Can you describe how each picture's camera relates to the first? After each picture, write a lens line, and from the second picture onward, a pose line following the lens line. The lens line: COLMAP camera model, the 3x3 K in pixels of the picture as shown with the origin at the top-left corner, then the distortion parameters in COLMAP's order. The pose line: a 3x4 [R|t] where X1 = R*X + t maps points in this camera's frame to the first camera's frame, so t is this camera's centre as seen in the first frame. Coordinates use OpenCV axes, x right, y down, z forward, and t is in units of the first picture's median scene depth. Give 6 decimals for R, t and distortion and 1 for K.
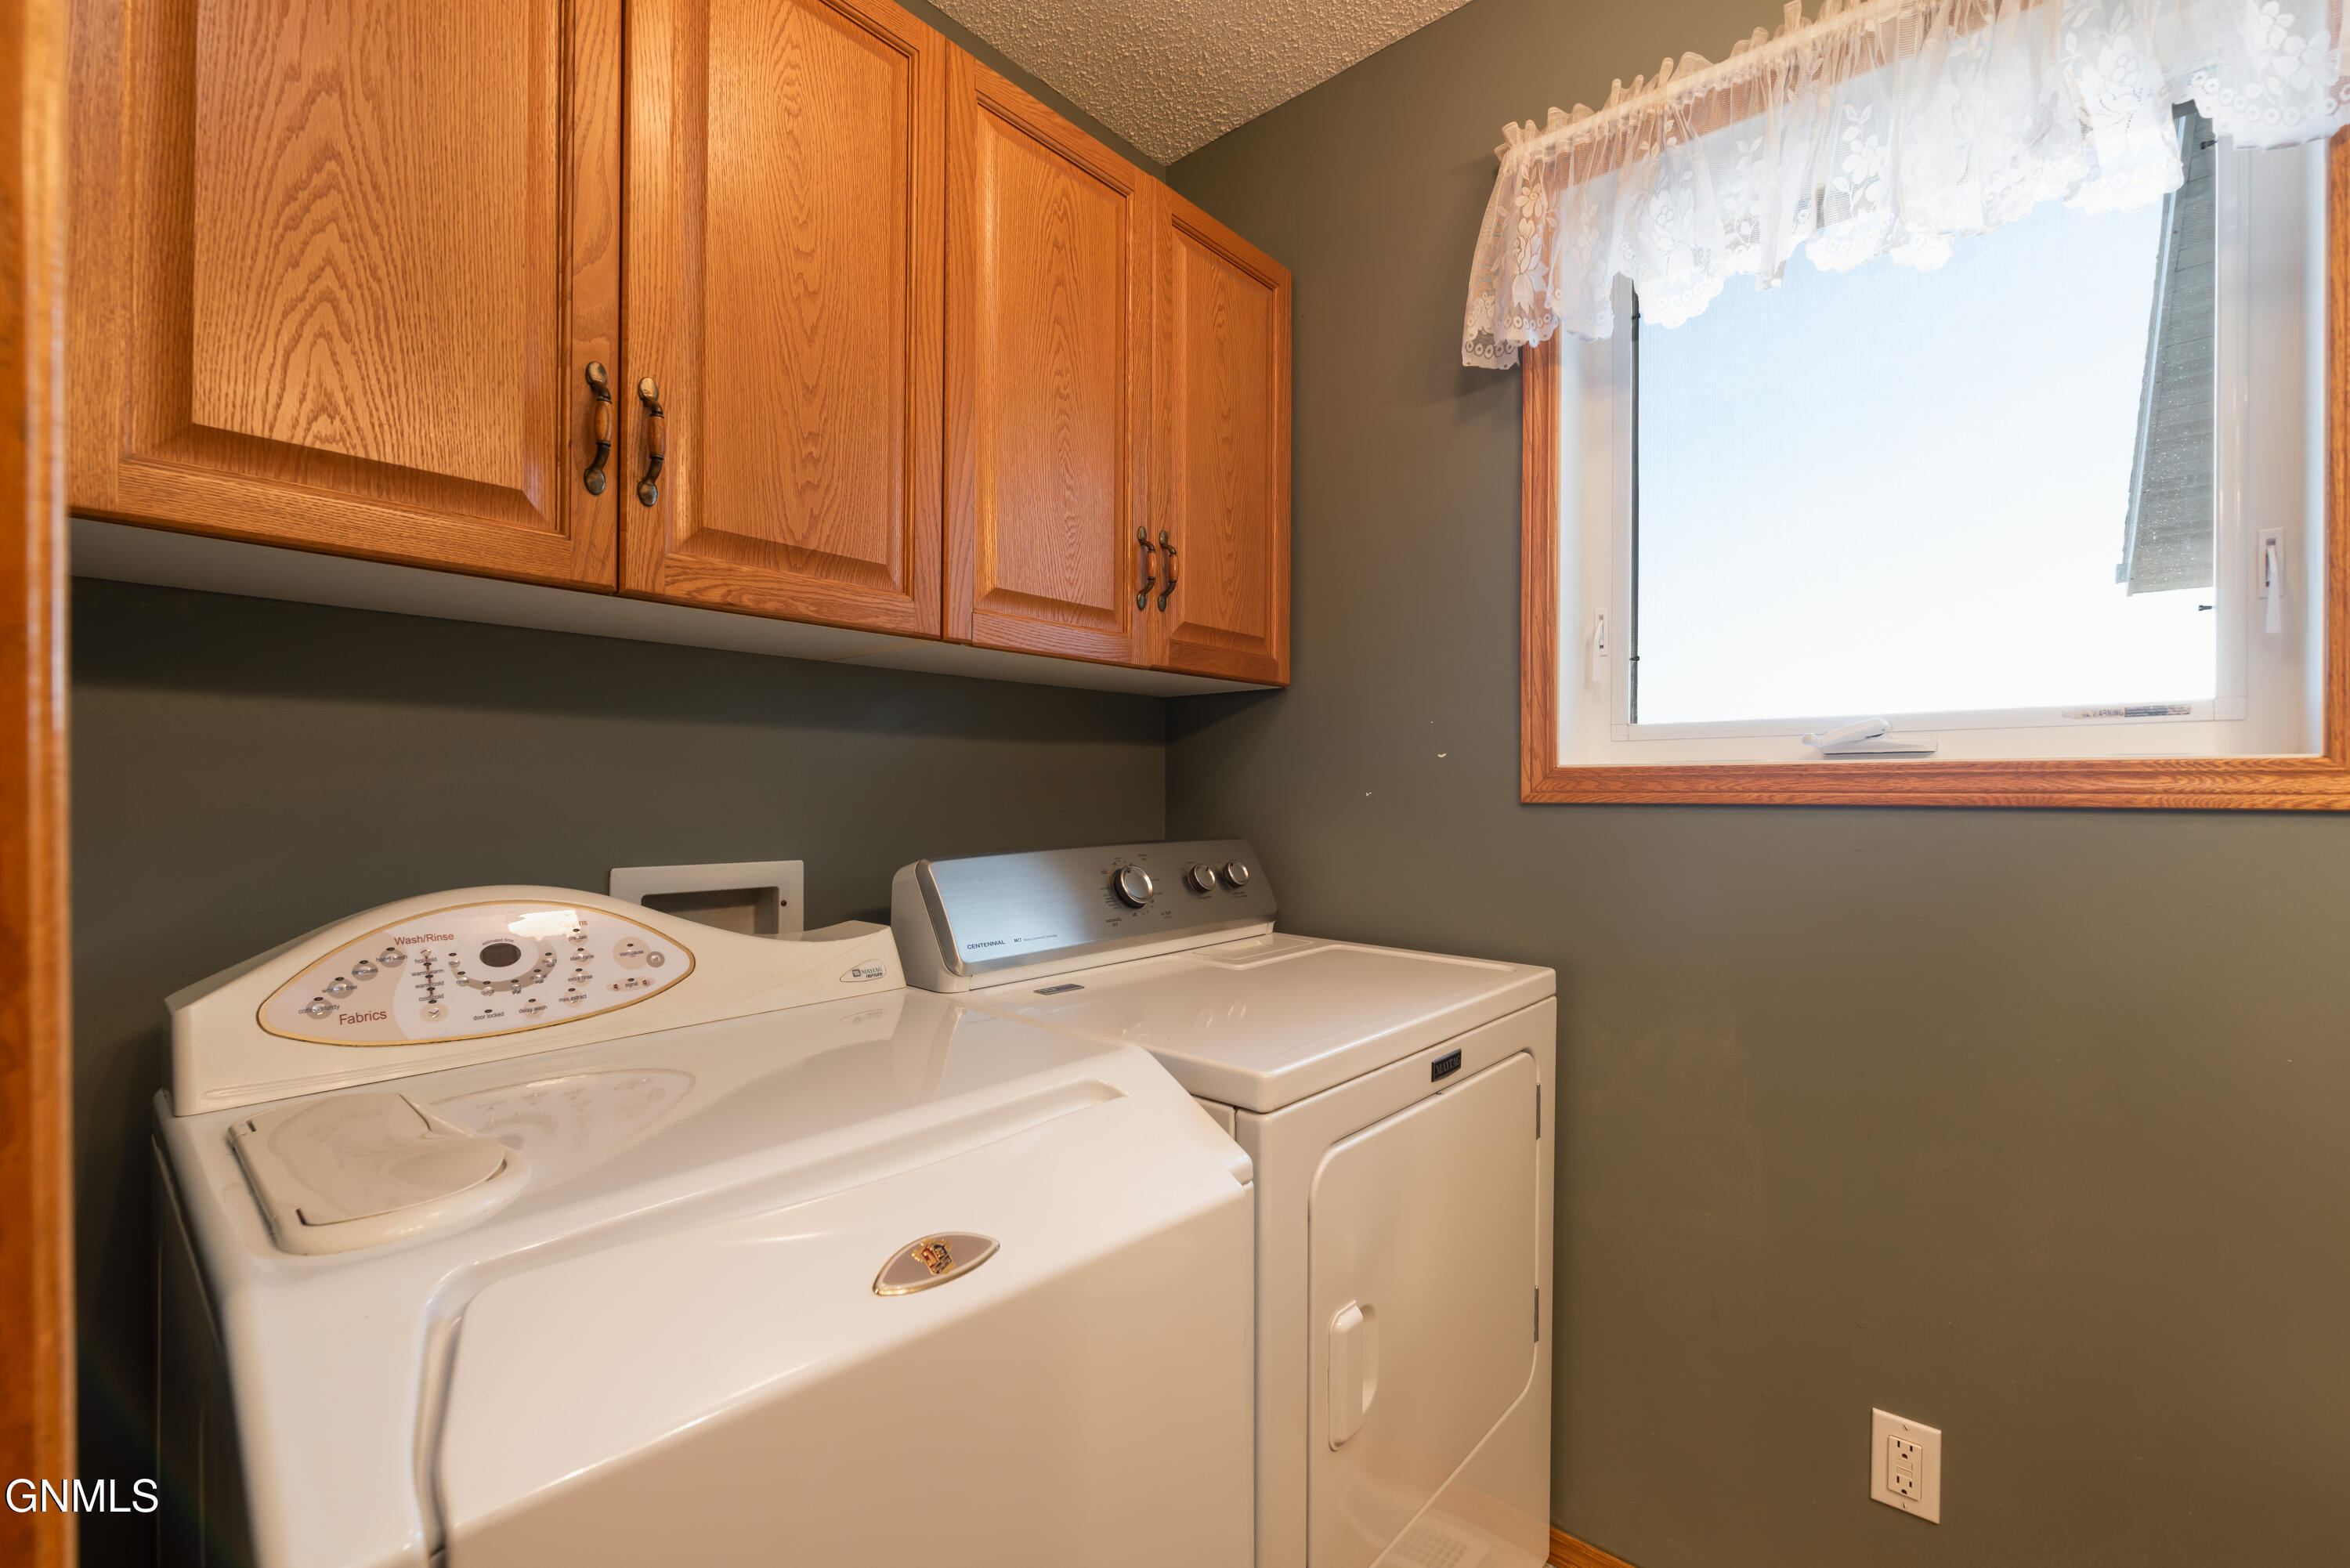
lens RADIAL K [[1008.7, 0, 1170.6], [0, 1008.7, 788.9], [0, 0, 1]] dist [-0.000495, -0.000177]
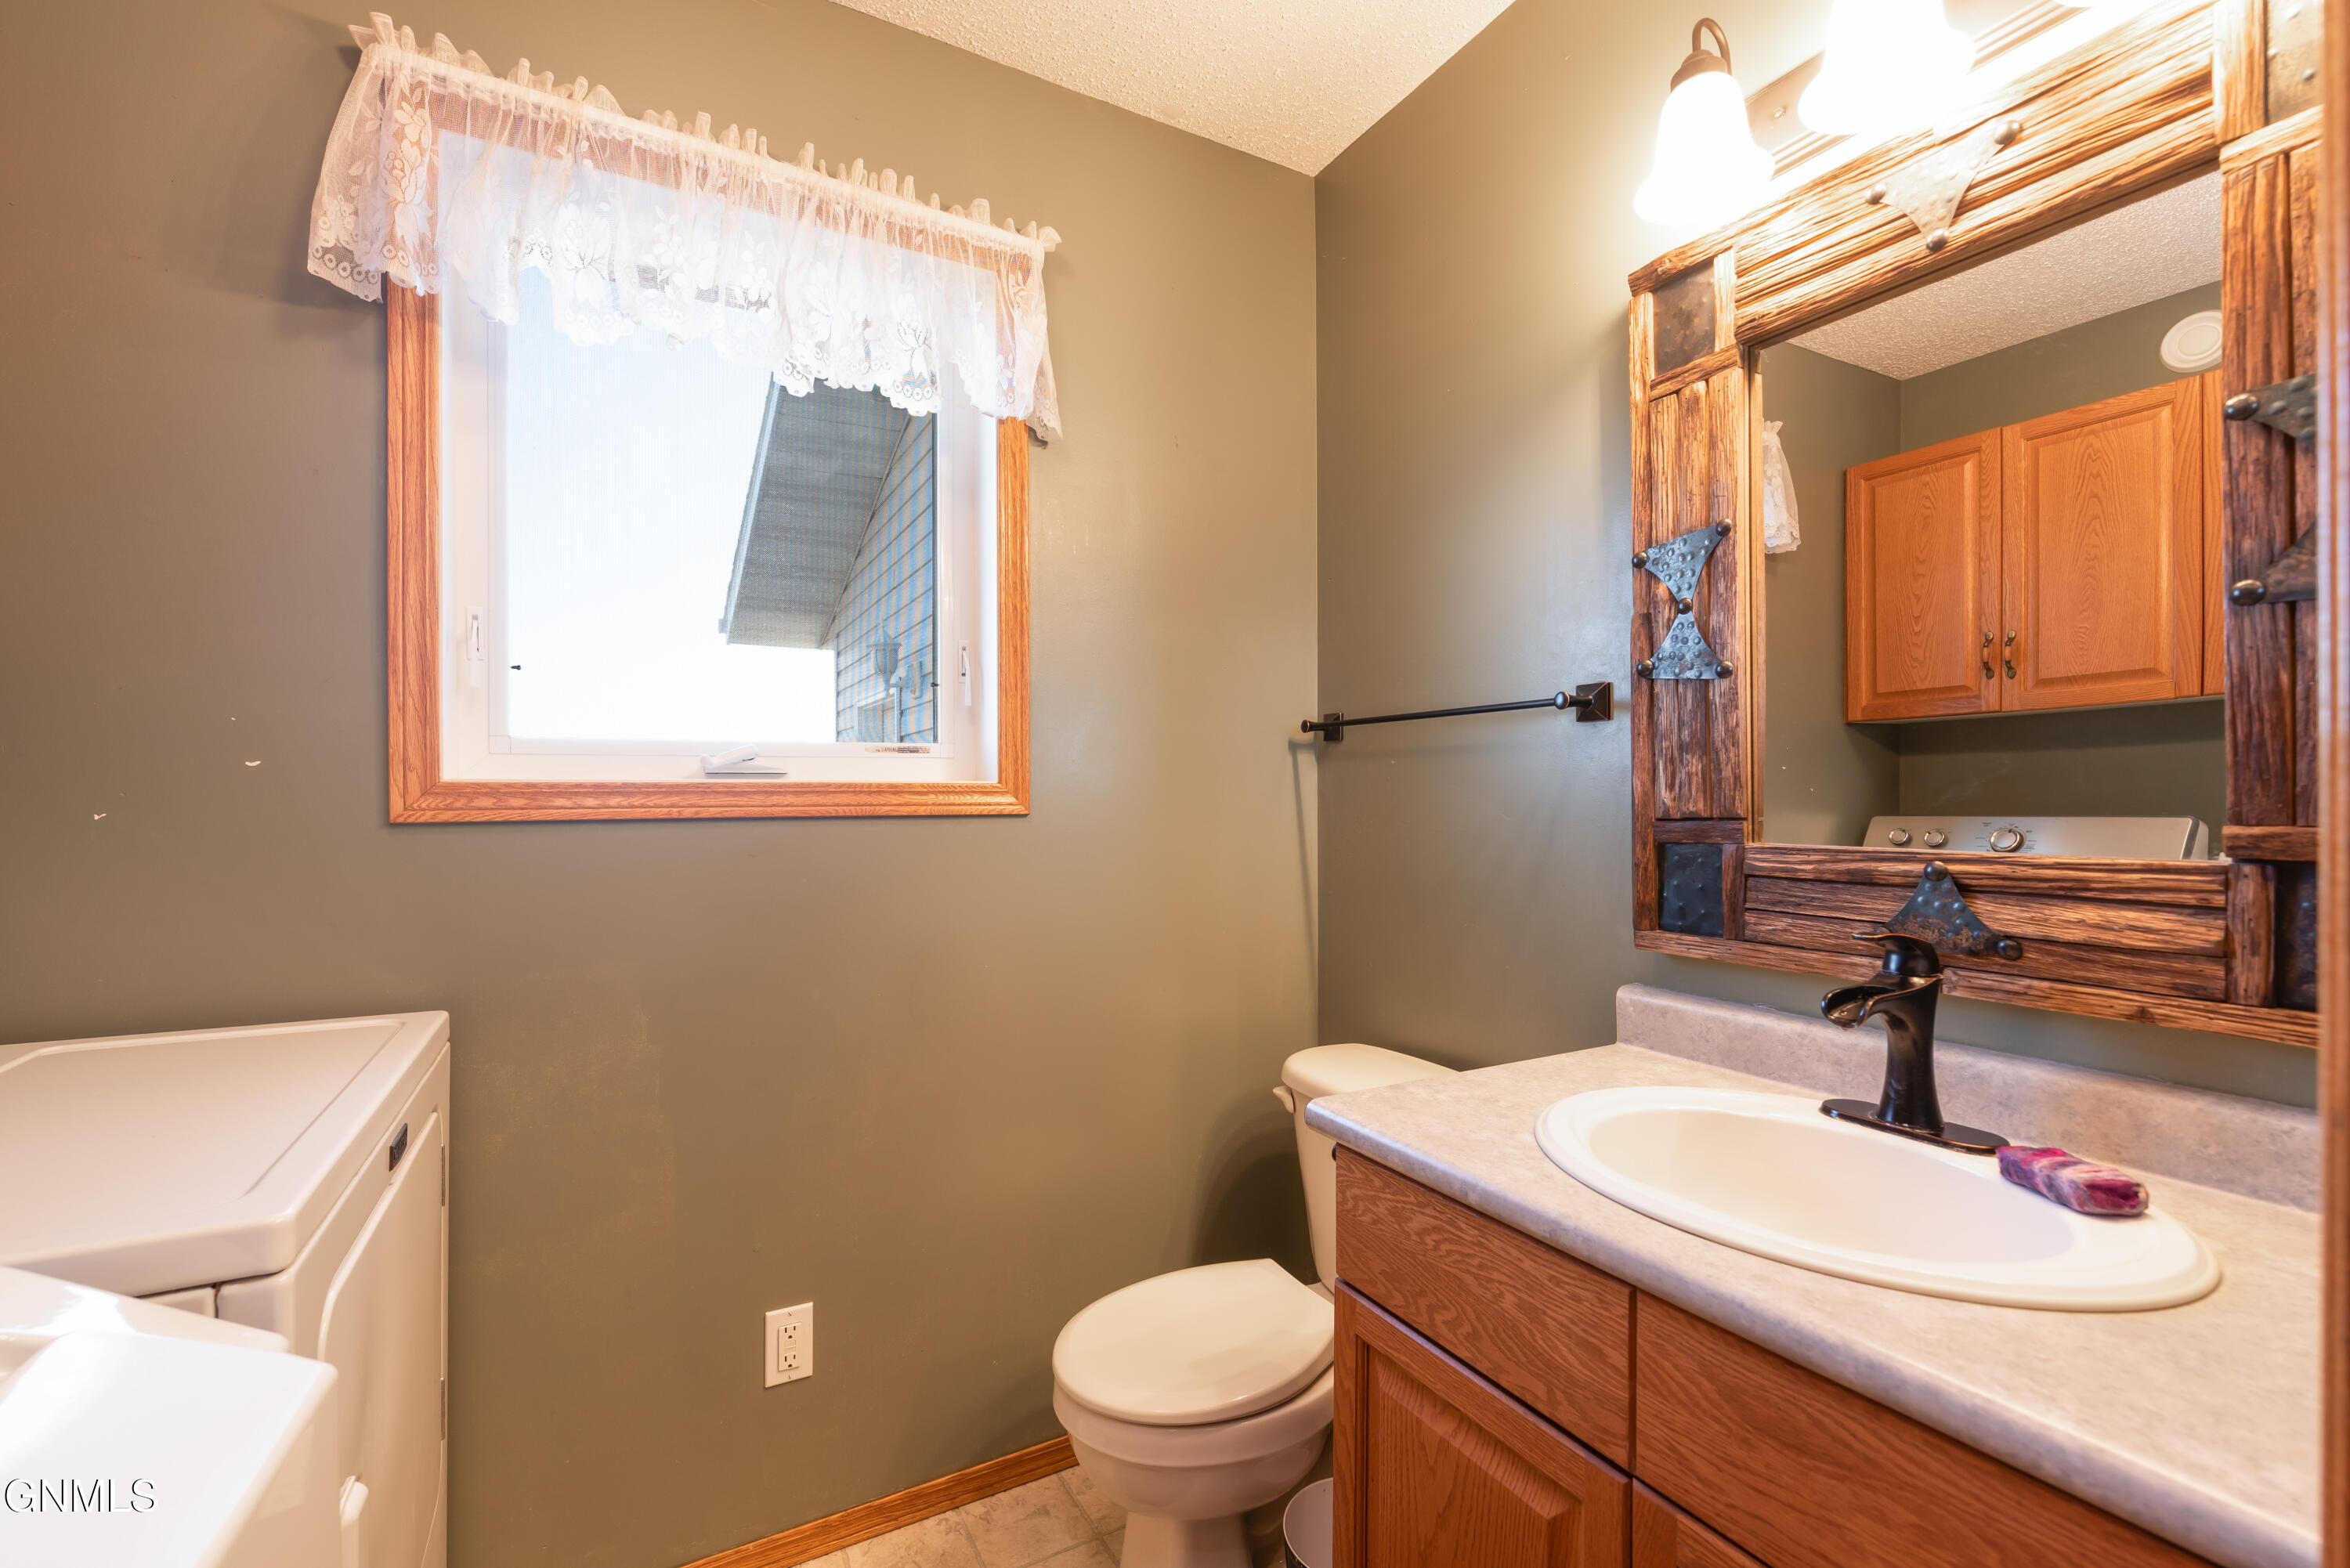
lens RADIAL K [[1008.7, 0, 1175.5], [0, 1008.7, 788.1], [0, 0, 1]] dist [-0.000495, -0.000177]
pose [[0.339882, 0.001647, 0.940467, -0.236720], [0.002723, 0.999993, -0.002735, -0.012262], [-0.940464, 0.003491, 0.339875, 0.101379]]
